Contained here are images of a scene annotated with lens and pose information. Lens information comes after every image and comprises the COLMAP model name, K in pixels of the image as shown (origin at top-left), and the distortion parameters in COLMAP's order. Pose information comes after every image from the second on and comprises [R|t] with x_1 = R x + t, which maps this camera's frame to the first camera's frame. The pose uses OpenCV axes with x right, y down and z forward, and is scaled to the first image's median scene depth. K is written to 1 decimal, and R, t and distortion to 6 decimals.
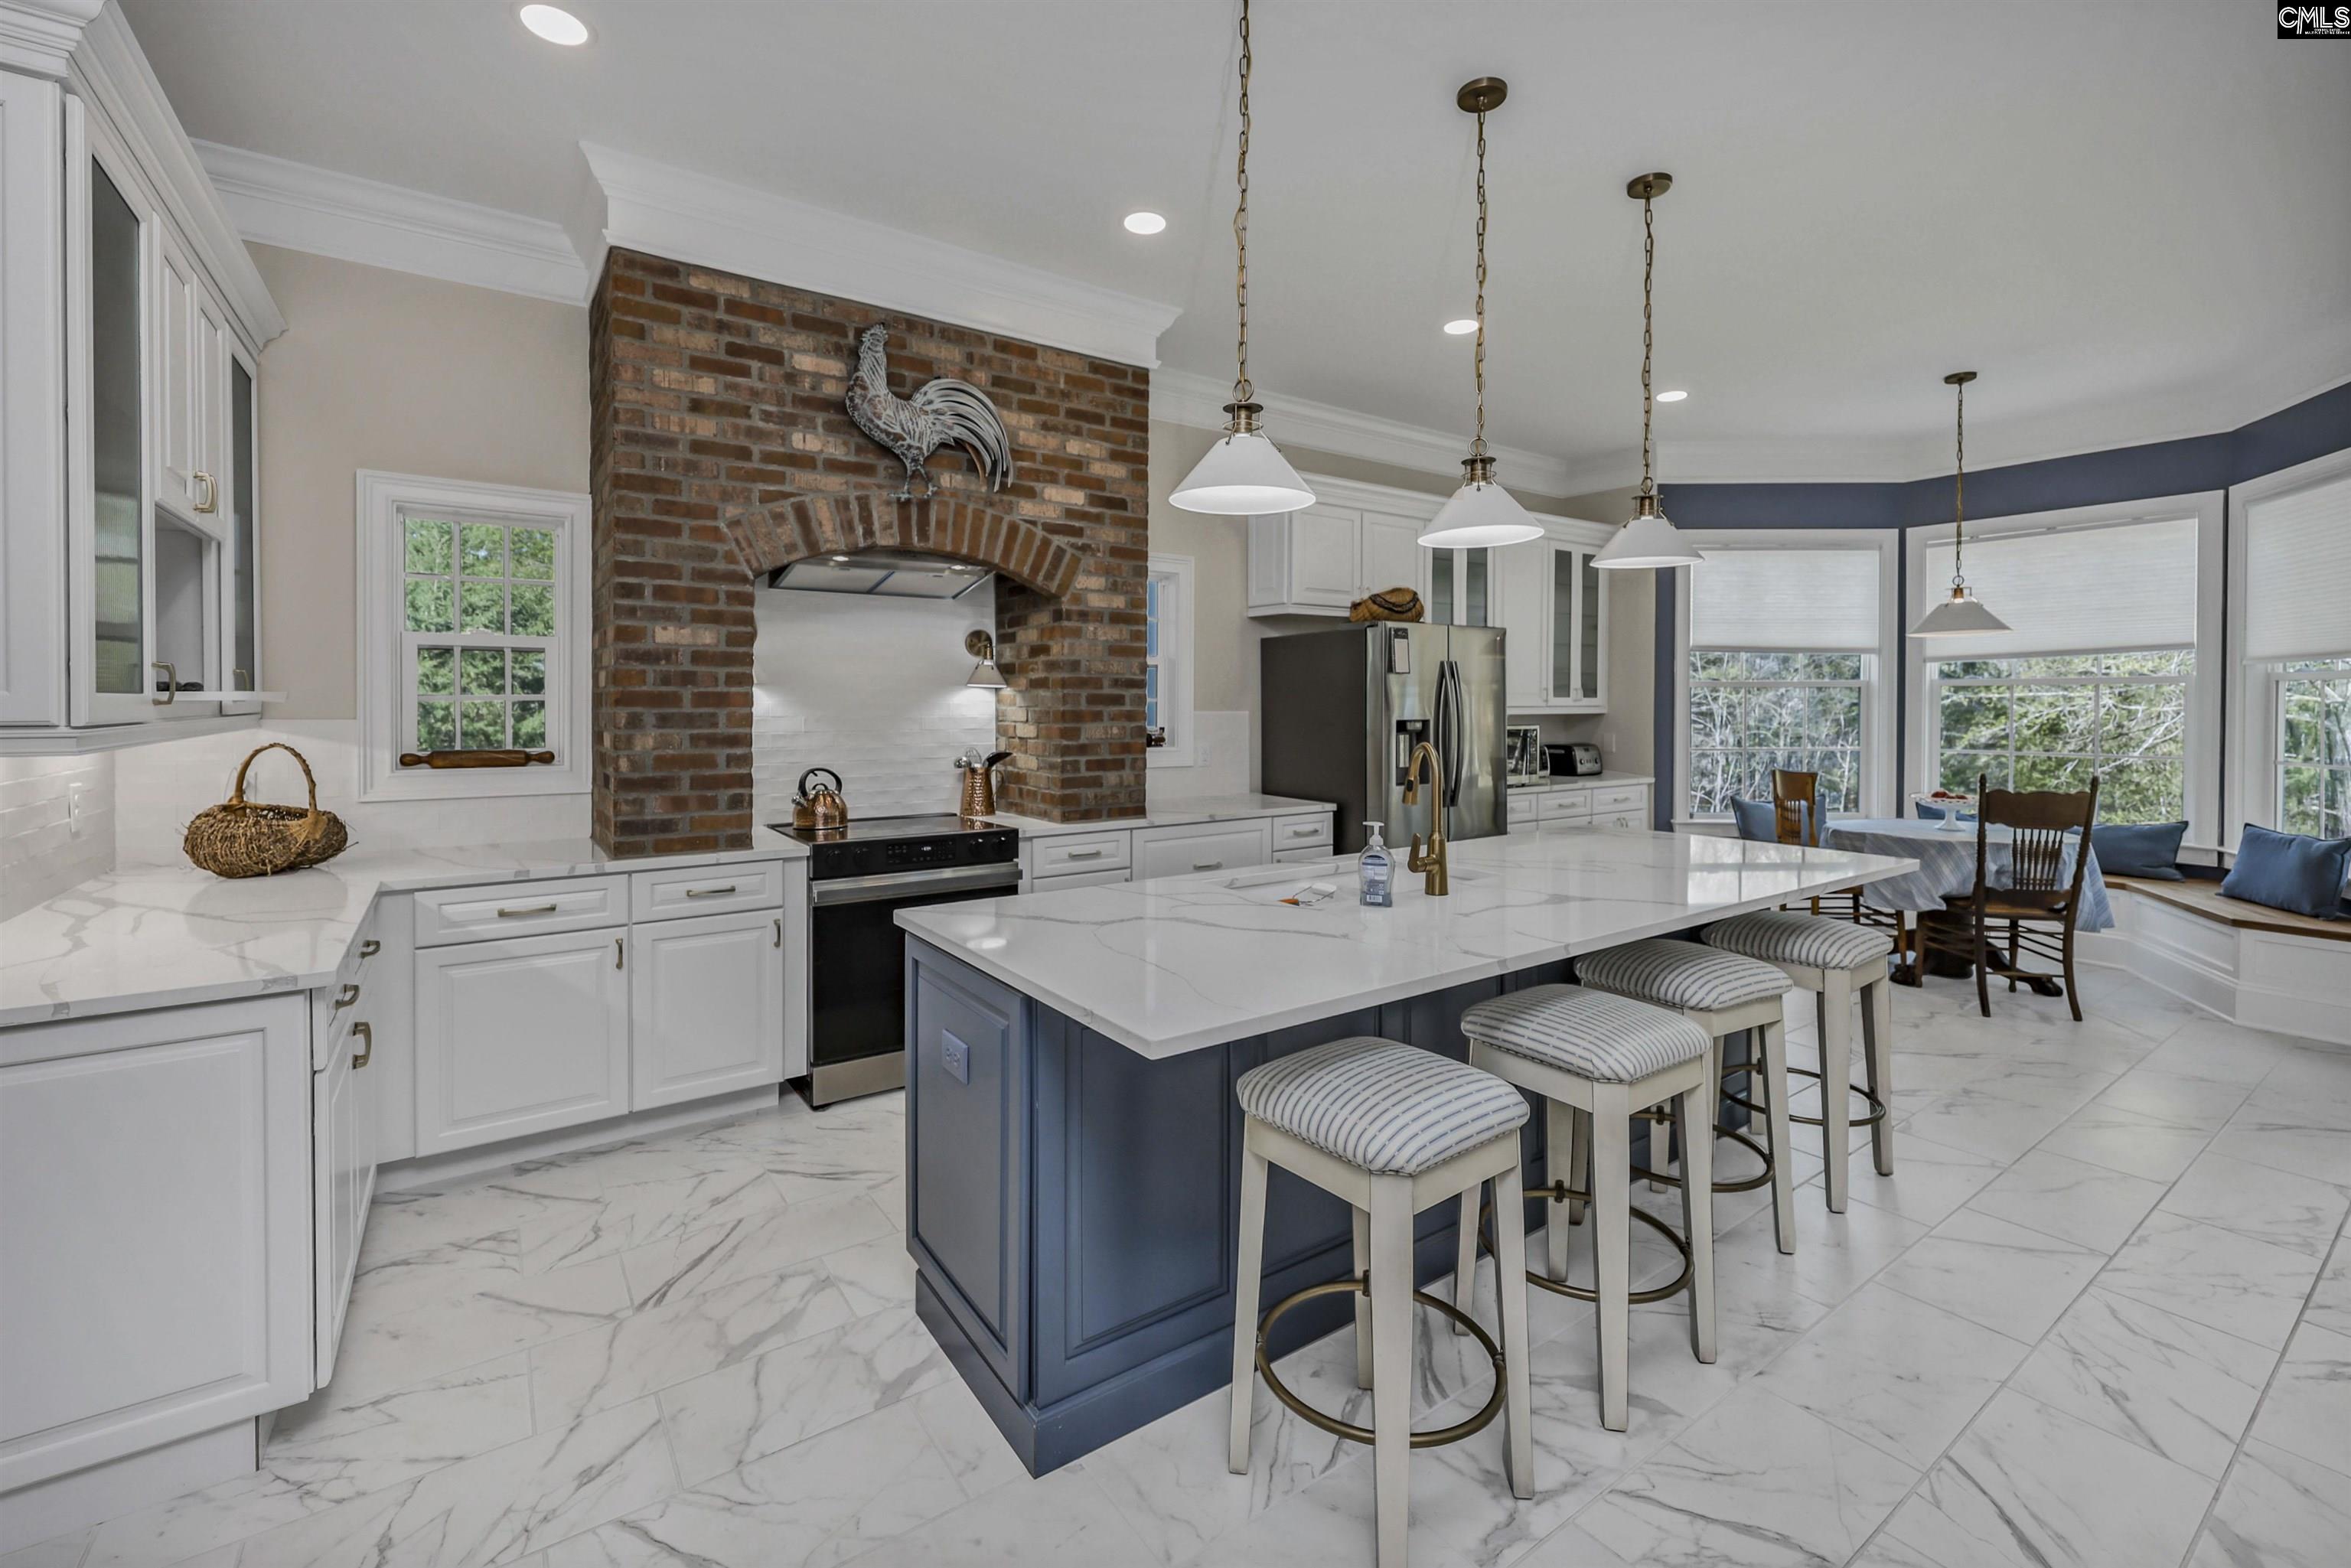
lens RADIAL K [[1018.5, 0, 1156.6], [0, 1018.5, 719.3], [0, 0, 1]] dist [0.002523, -0.000645]
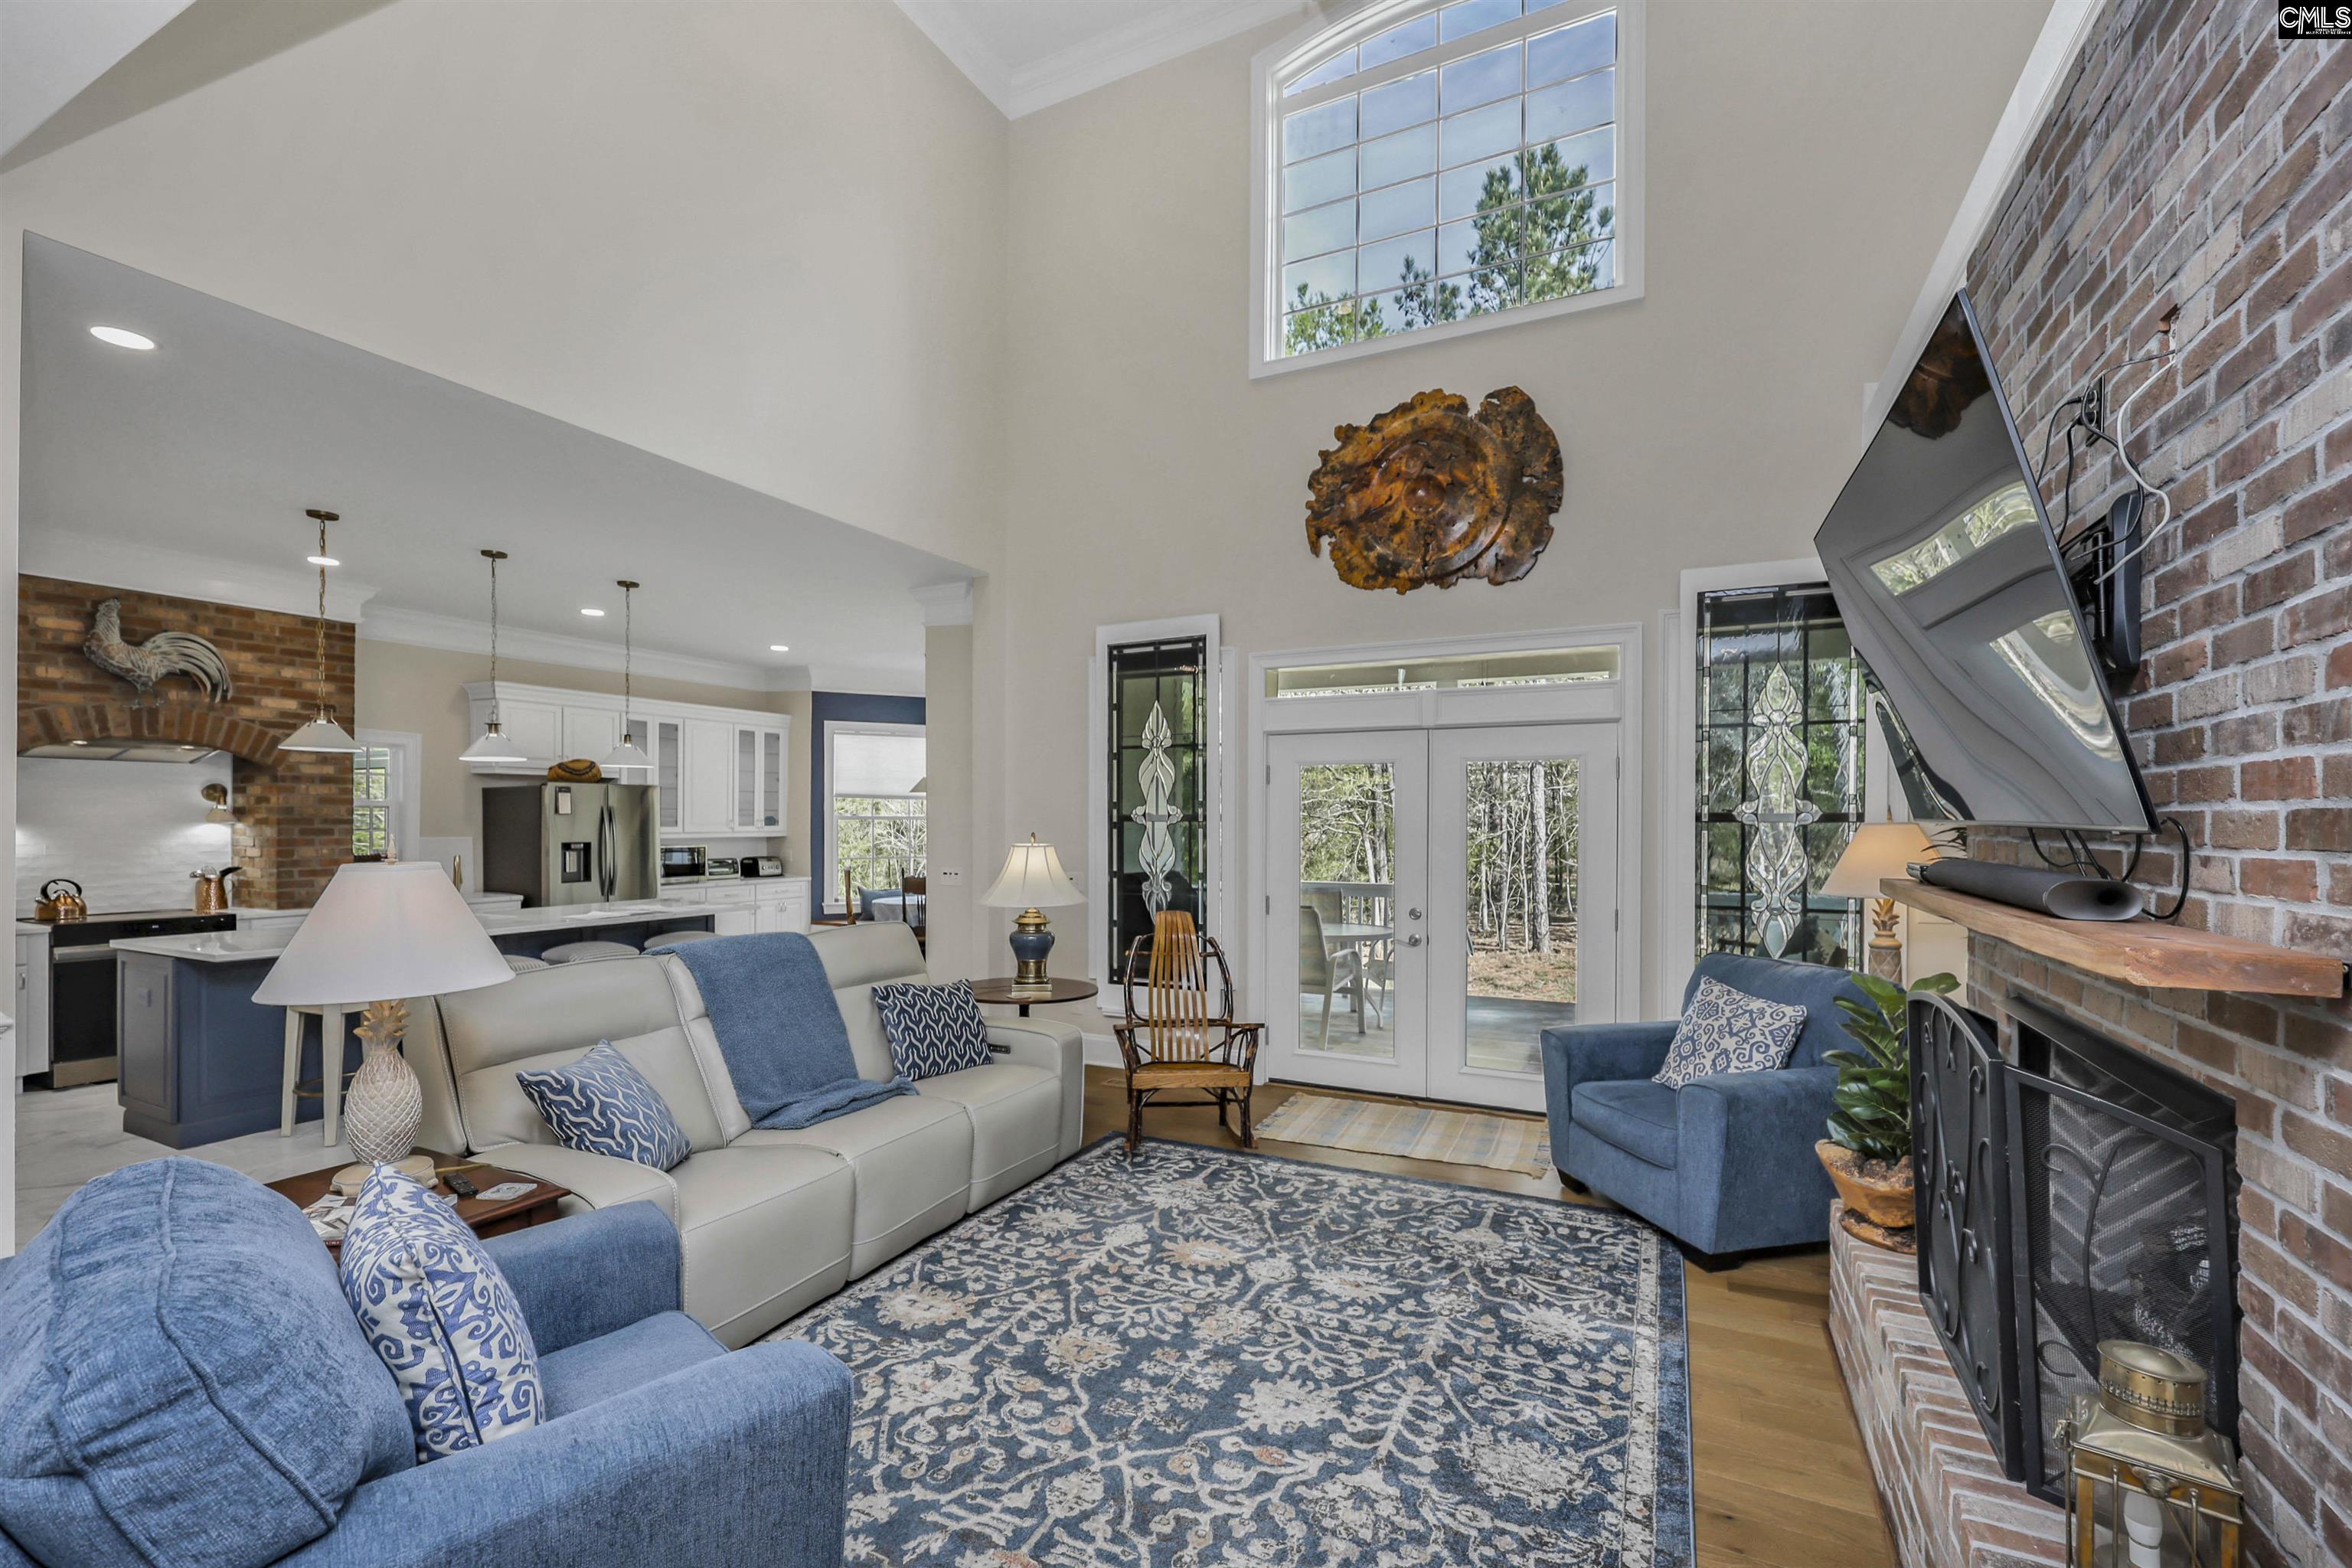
lens RADIAL K [[1018.9, 0, 1176.7], [0, 1018.9, 823.6], [0, 0, 1]] dist [0.002523, -0.000645]
pose [[0.885428, 0.002615, 0.464768, 0.394460], [0.002222, 0.999949, -0.009858, -0.013493], [-0.464771, 0.009761, 0.885377, -1.017853]]
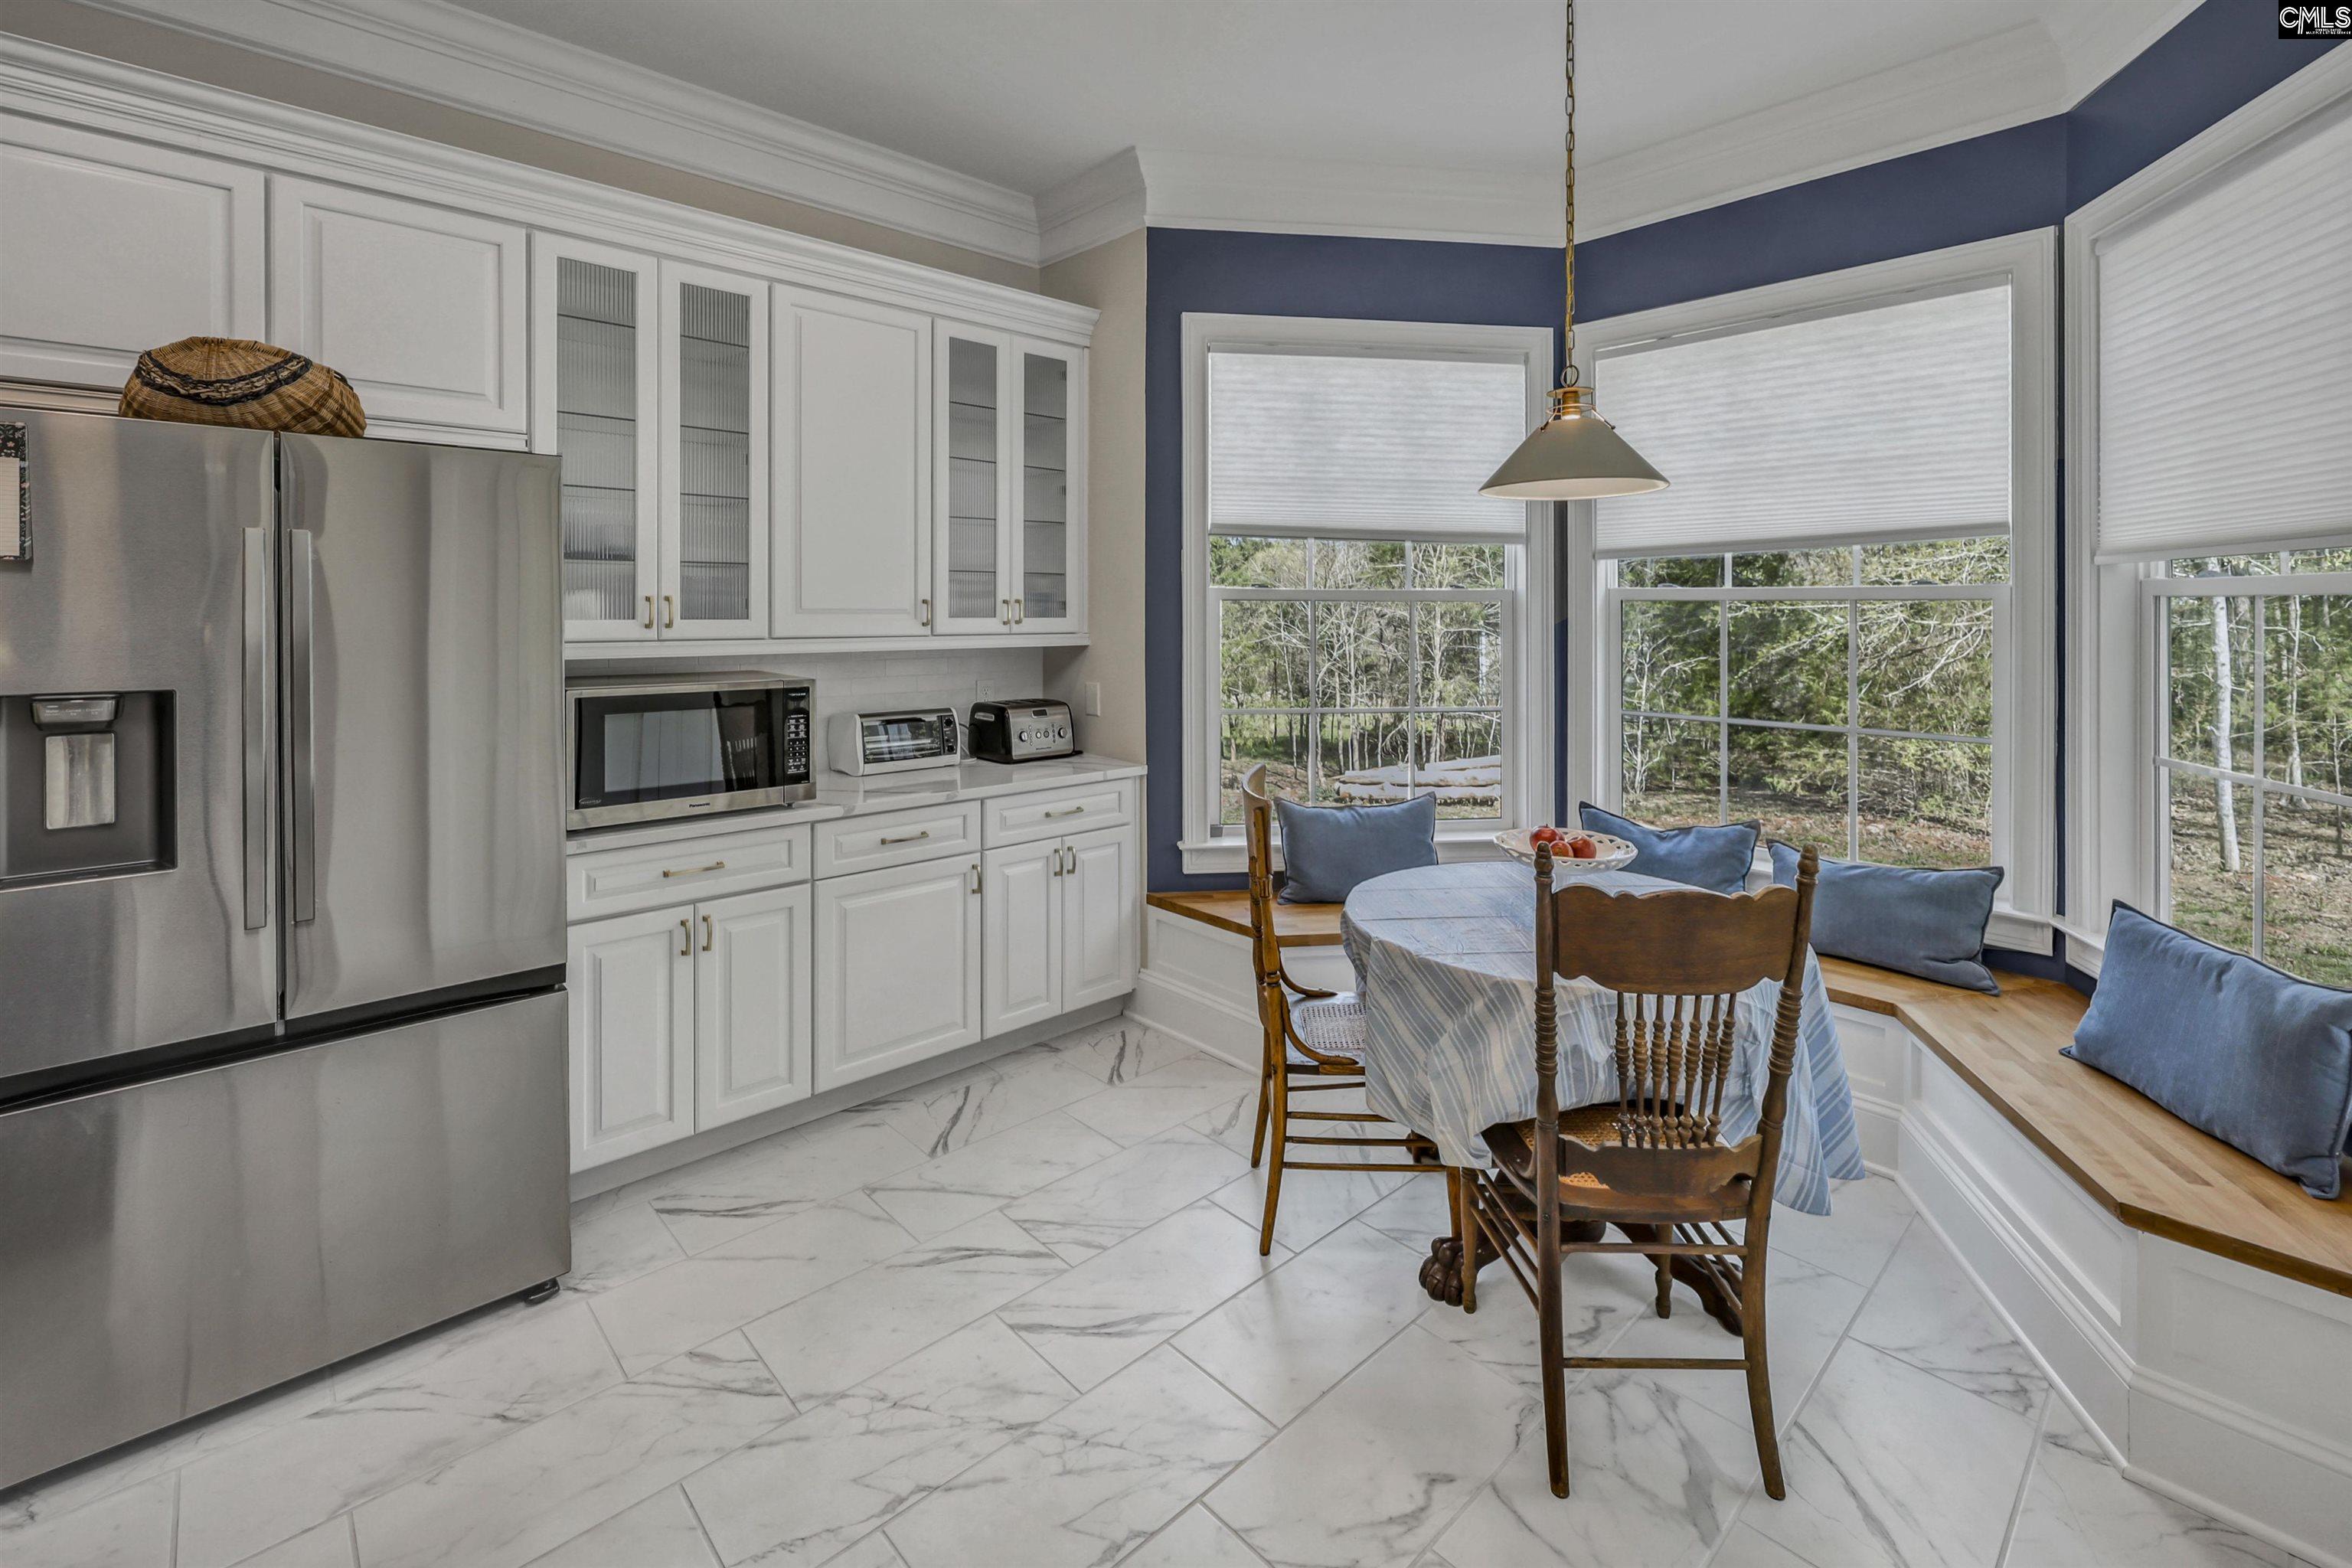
lens RADIAL K [[1018.9, 0, 1219.7], [0, 1018.9, 611.9], [0, 0, 1]] dist [0.002523, -0.000645]
pose [[0.987101, 0.002146, 0.160083, 0.675894], [-0.000064, 0.999915, -0.013009, -0.027084], [-0.160097, 0.012831, 0.987018, 0.694407]]
